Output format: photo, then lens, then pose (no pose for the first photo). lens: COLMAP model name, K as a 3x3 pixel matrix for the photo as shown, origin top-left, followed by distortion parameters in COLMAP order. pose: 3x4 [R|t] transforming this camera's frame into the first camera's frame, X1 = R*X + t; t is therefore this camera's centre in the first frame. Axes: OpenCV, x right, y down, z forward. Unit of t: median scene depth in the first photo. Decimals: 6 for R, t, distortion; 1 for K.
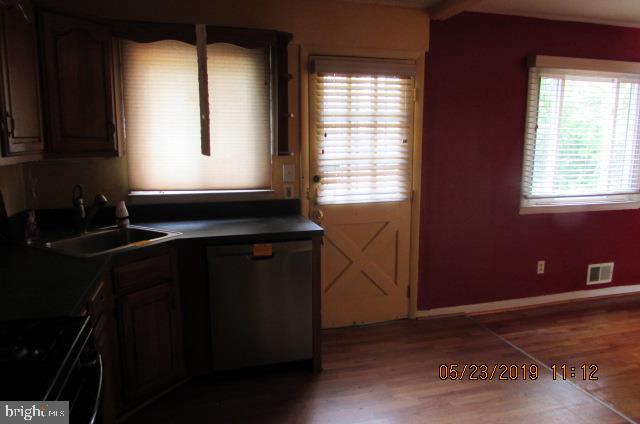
lens RADIAL K [[456.6, 0, 319.9], [0, 456.6, 212.1], [0, 0, 1]] dist [-0.029323, 0.002862]
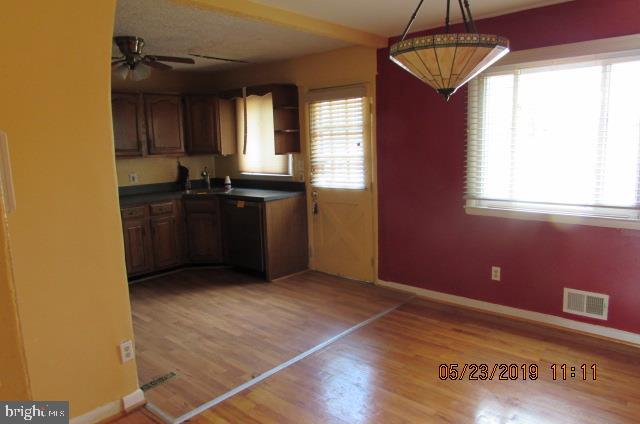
lens RADIAL K [[456.6, 0, 322.3], [0, 456.6, 211.3], [0, 0, 1]] dist [-0.029323, 0.002862]
pose [[0.529684, 0.110177, -0.841009, 1.263066], [-0.108351, 0.992194, 0.061741, -0.031866], [0.841246, 0.058421, 0.537487, 0.200054]]
